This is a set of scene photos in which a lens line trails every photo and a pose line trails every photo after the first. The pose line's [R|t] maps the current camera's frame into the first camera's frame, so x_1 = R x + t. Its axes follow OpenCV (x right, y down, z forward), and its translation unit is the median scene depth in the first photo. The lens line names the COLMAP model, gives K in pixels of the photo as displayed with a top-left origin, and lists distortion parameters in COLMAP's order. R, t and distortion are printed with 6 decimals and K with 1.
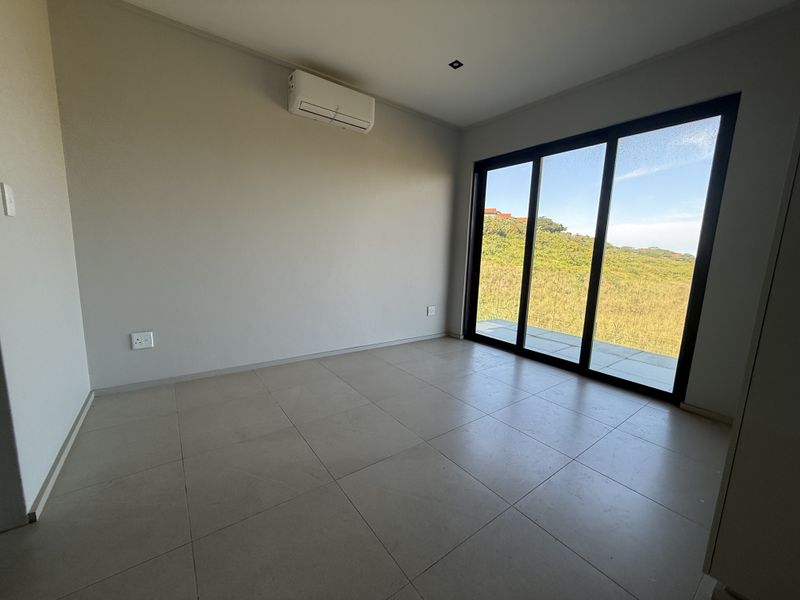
lens RADIAL K [[319.6, 0, 397.0], [0, 319.6, 301.6], [0, 0, 1]] dist [-0.000226, 0.000329]
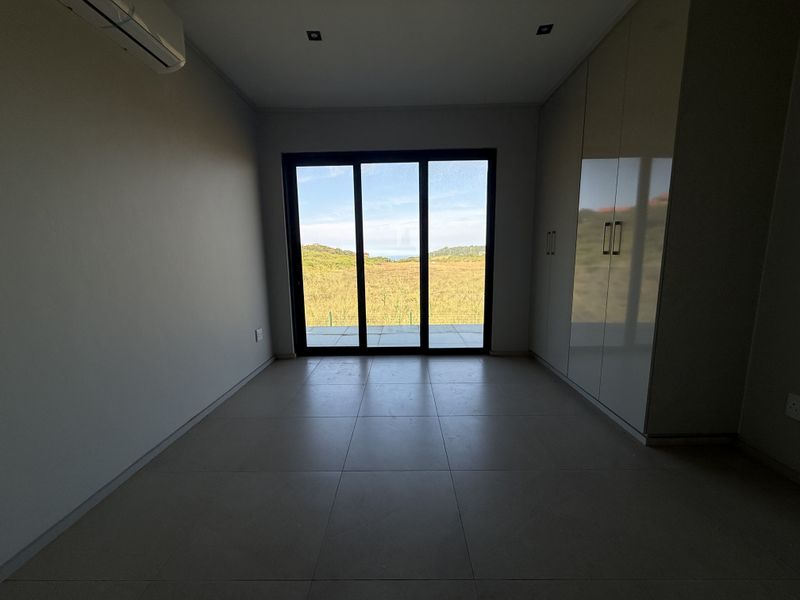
lens RADIAL K [[319.6, 0, 397.0], [0, 319.6, 301.6], [0, 0, 1]] dist [-0.000226, 0.000329]
pose [[0.600882, -0.163573, 0.782422, -0.335857], [0.159899, 0.983651, 0.082843, -0.071607], [-0.783181, 0.075330, 0.617214, 0.276895]]
